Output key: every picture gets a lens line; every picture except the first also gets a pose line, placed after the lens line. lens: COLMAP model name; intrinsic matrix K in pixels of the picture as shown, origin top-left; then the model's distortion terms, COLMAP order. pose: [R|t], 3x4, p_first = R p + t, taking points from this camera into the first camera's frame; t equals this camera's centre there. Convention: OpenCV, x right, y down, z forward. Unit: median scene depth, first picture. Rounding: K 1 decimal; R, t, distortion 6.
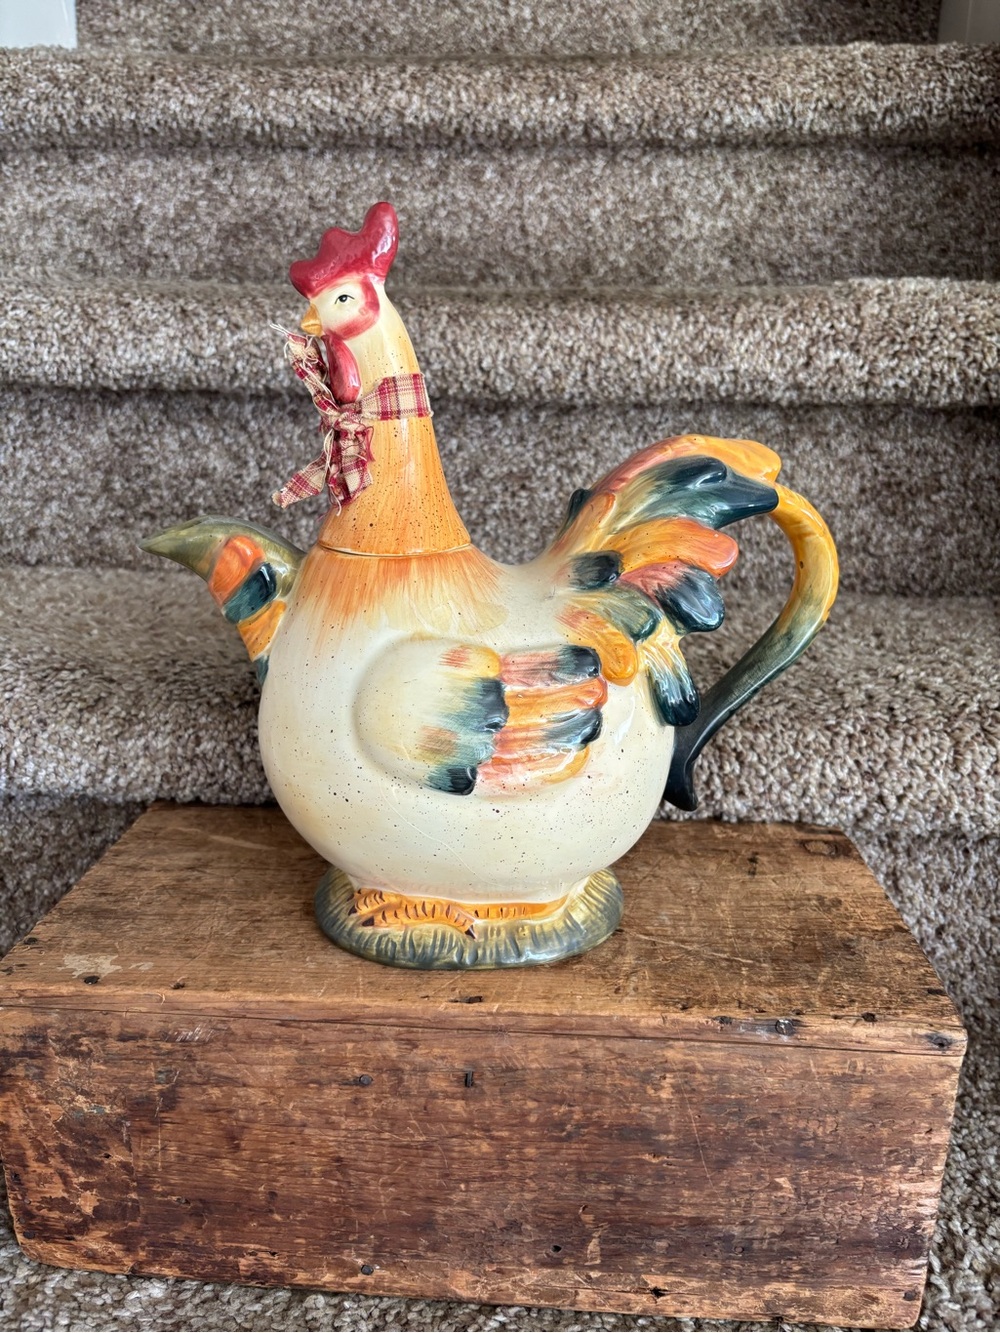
lens RADIAL K [[1025.6, 0, 497.7], [0, 1025.6, 664.3], [0, 0, 1]] dist [-0.031199, 0.013625]
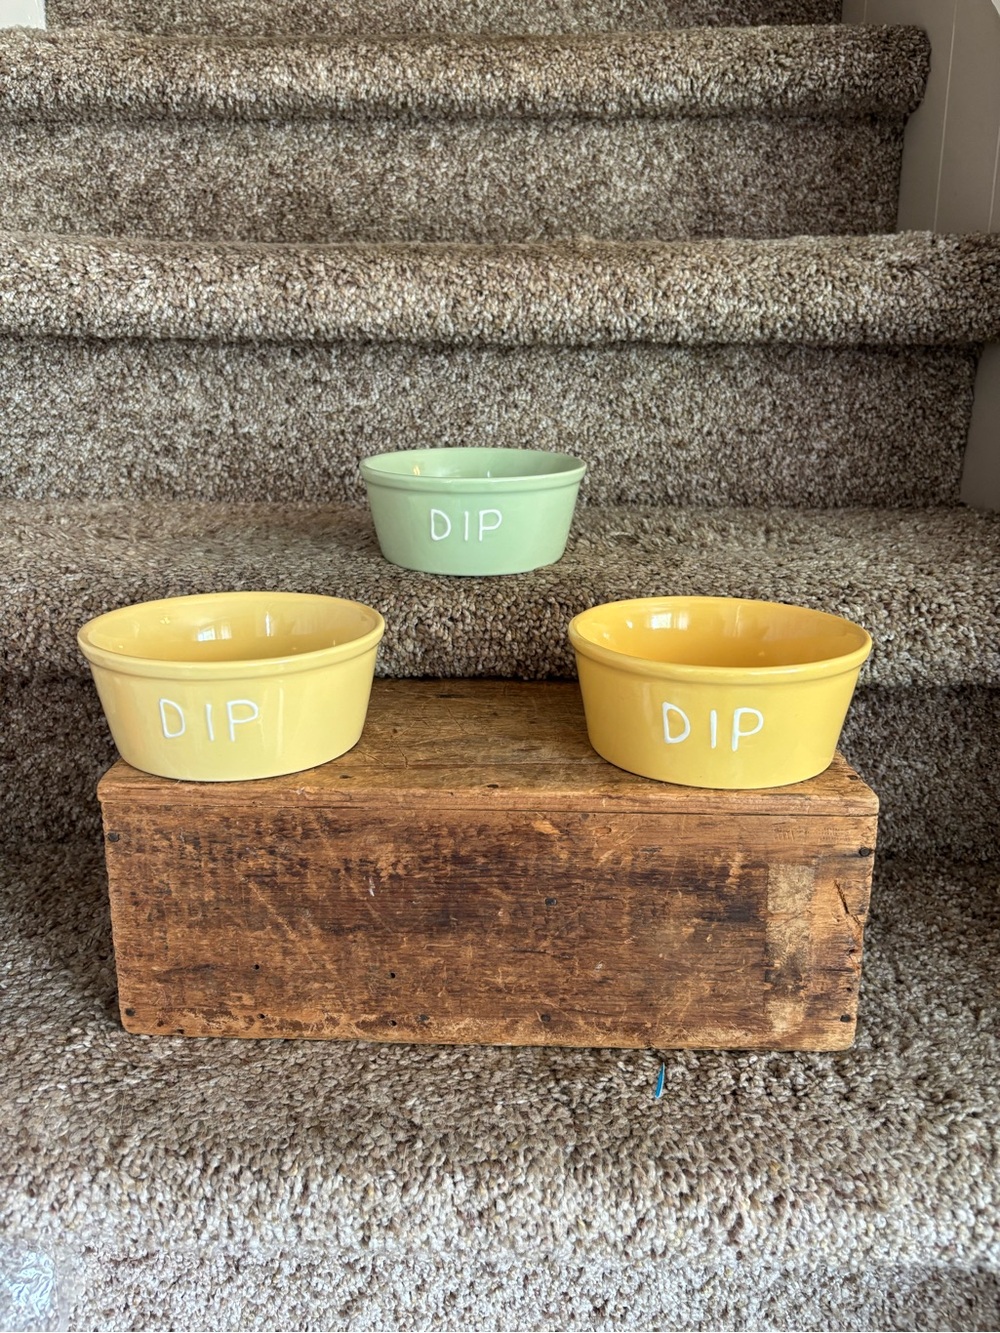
lens RADIAL K [[1025.6, 0, 499.0], [0, 1025.6, 660.8], [0, 0, 1]] dist [-0.031199, 0.013625]
pose [[0.999334, -0.019055, 0.031115, 0.017861], [0.018528, 0.999681, 0.017165, 0.064611], [-0.031432, -0.016577, 0.999368, -0.120157]]
